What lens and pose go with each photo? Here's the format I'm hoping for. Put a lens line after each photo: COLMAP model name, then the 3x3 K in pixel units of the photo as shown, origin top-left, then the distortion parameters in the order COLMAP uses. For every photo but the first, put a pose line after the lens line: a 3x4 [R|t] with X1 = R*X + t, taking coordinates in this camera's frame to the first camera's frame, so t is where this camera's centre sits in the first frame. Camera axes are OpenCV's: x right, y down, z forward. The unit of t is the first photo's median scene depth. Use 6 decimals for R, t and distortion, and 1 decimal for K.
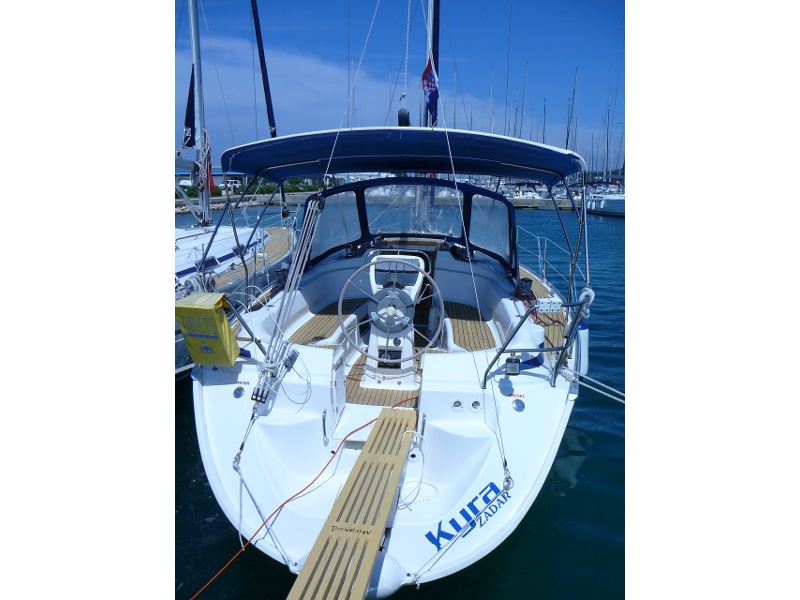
lens RADIAL K [[597.3, 0, 400.0], [0, 597.3, 300.0], [0, 0, 1]] dist [-0.047396, 0.002548]
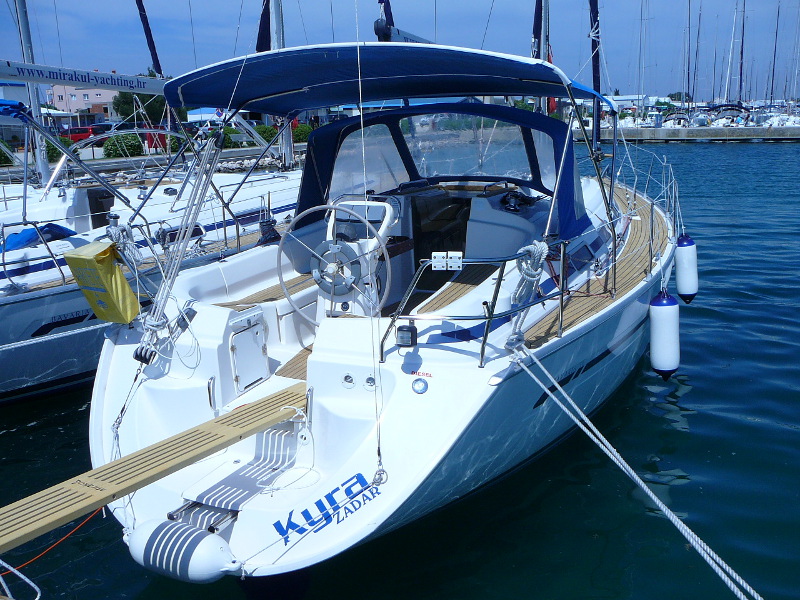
lens RADIAL K [[794.9, 0, 400.0], [0, 794.9, 300.0], [0, 0, 1]] dist [-0.066815, -0.000665]
pose [[0.951244, 0.032780, -0.306693, 0.497220], [-0.021204, 0.998934, 0.041000, 0.018294], [0.307710, -0.032498, 0.950925, -0.020849]]
